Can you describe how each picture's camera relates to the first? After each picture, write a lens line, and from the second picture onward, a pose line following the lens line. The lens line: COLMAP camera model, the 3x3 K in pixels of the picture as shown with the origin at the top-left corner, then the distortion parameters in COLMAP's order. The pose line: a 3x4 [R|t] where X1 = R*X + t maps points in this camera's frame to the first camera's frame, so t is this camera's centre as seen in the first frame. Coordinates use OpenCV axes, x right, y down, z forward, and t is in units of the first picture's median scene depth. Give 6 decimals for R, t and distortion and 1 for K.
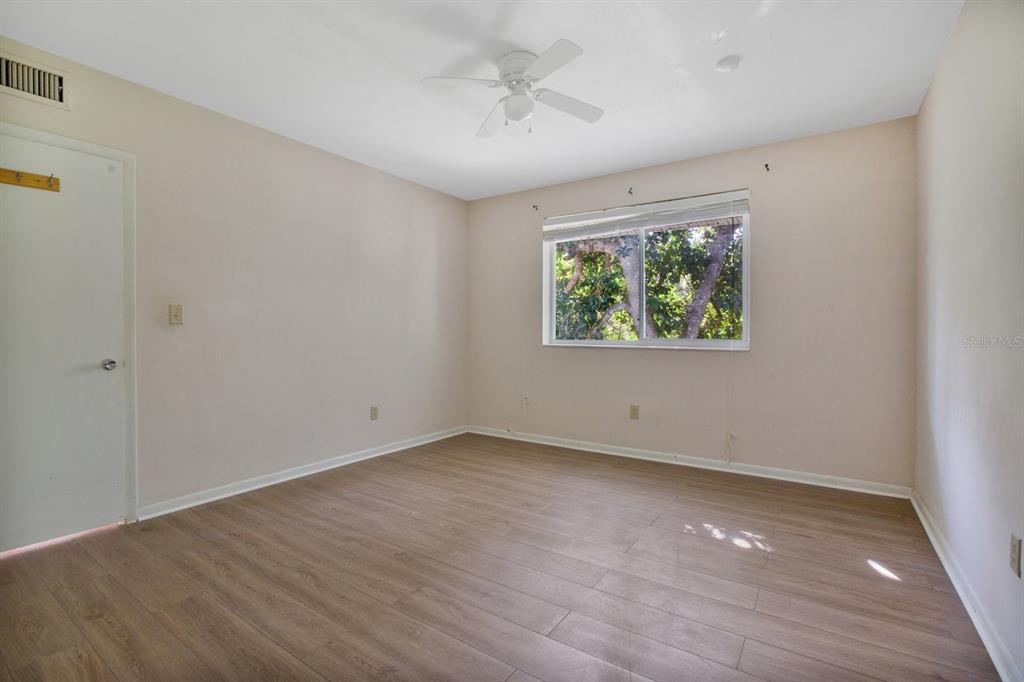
lens RADIAL K [[475.2, 0, 477.2], [0, 475.2, 333.9], [0, 0, 1]] dist [-0.040474, 0.013323]
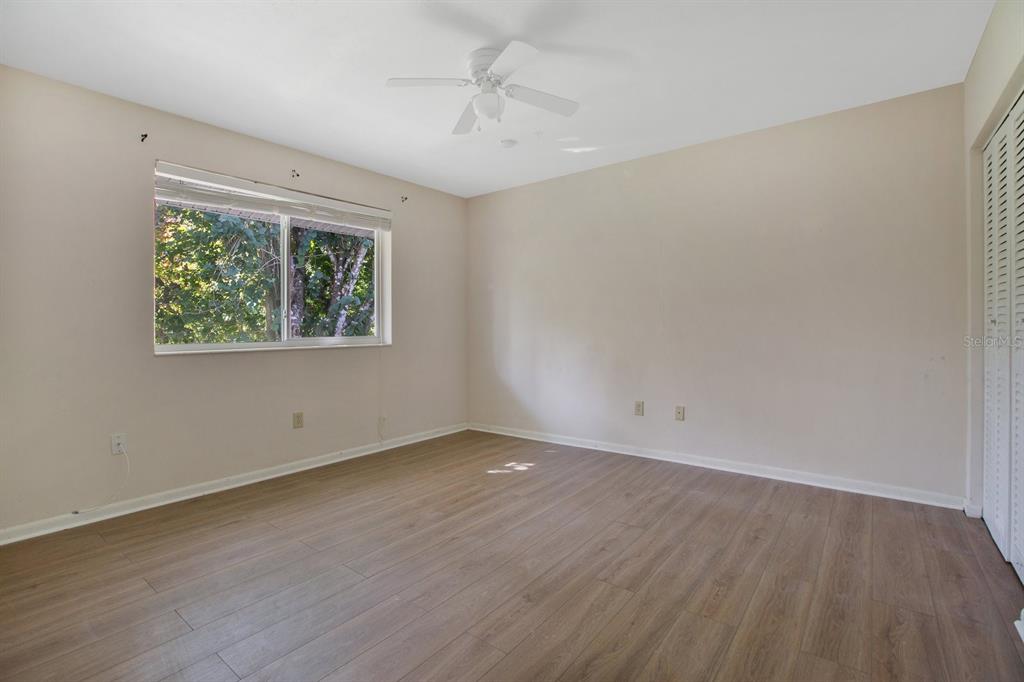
lens RADIAL K [[475.2, 0, 519.3], [0, 475.2, 340.2], [0, 0, 1]] dist [-0.040474, 0.013323]
pose [[0.002221, -0.024928, 0.999687, -0.865528], [0.011897, 0.999619, 0.024900, -0.007523], [-0.999927, 0.011838, 0.002517, 0.889531]]
